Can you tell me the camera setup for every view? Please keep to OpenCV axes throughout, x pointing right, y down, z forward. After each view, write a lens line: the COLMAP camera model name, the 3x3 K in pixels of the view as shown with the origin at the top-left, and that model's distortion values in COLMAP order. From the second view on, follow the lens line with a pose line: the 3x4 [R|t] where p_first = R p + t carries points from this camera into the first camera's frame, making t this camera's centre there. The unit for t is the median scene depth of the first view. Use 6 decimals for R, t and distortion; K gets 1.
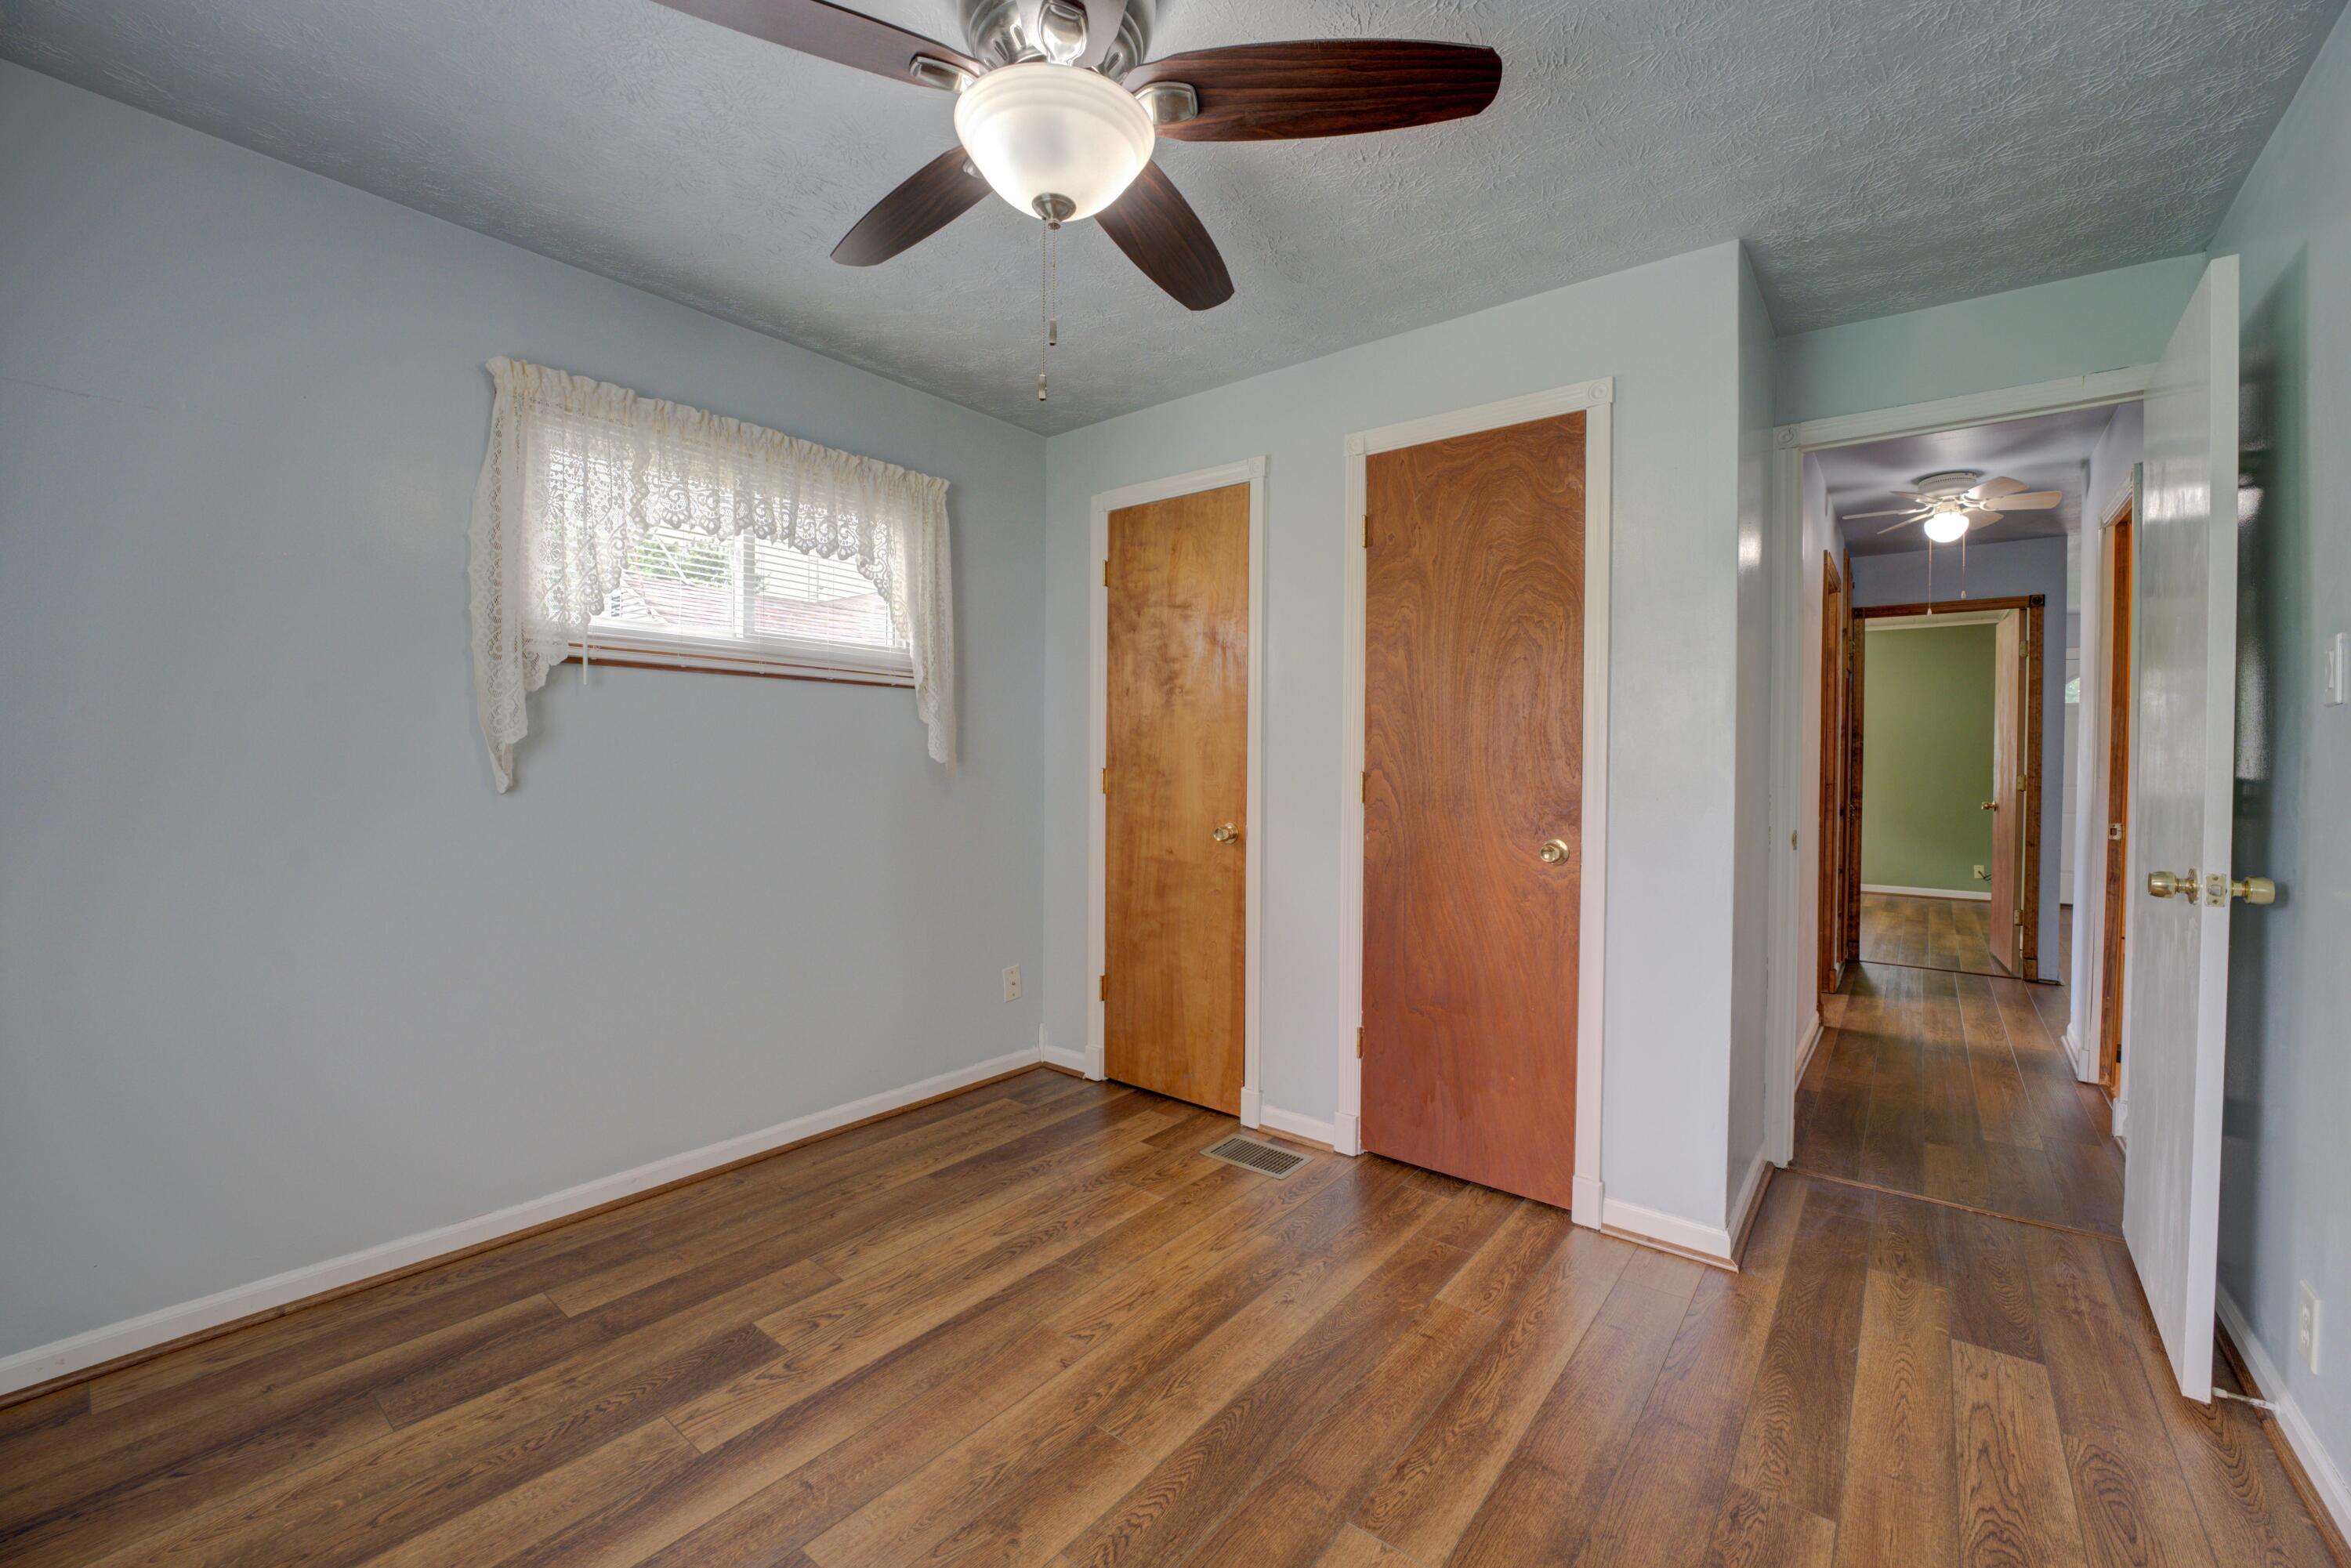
lens RADIAL K [[947.4, 0, 1182.2], [0, 947.4, 778.5], [0, 0, 1]] dist [-0.025122, 0.000338]
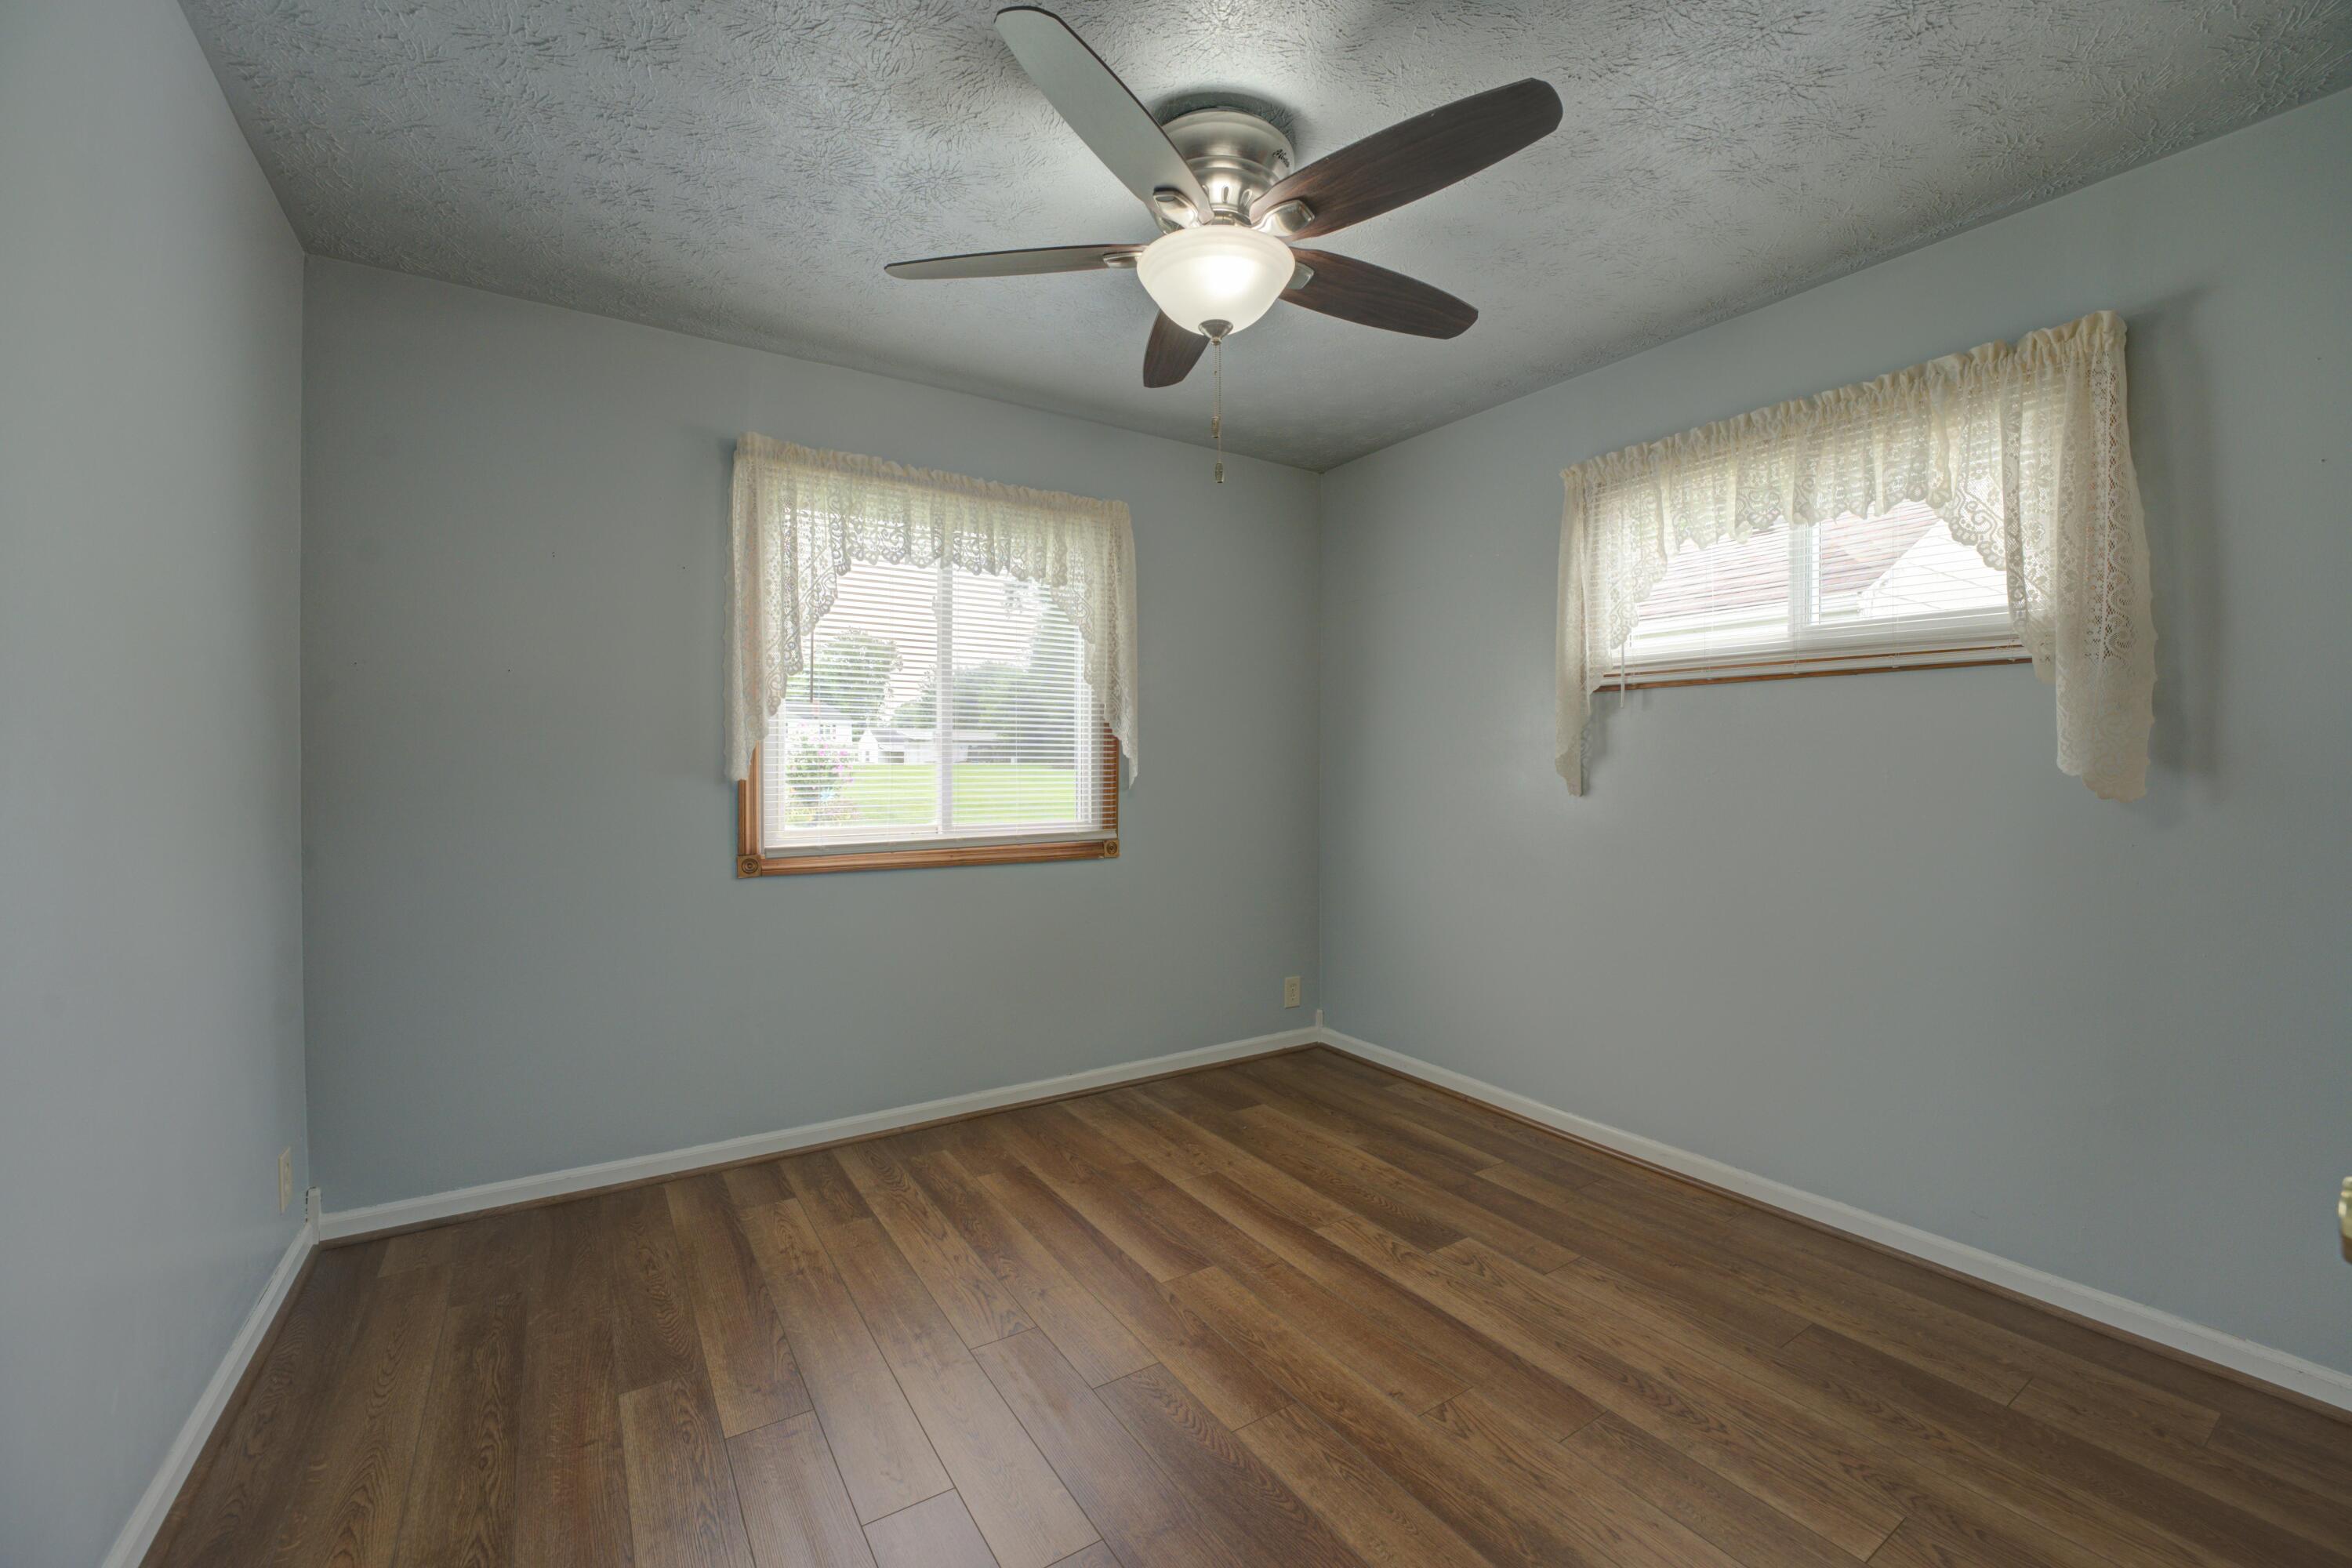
lens RADIAL K [[947.8, 0, 1182.8], [0, 947.8, 778.5], [0, 0, 1]] dist [-0.025122, 0.000338]
pose [[-0.316301, 0.001874, -0.948657, 0.794729], [-0.022453, 0.999703, 0.009461, -0.010371], [0.948393, 0.024293, -0.316165, 1.008286]]
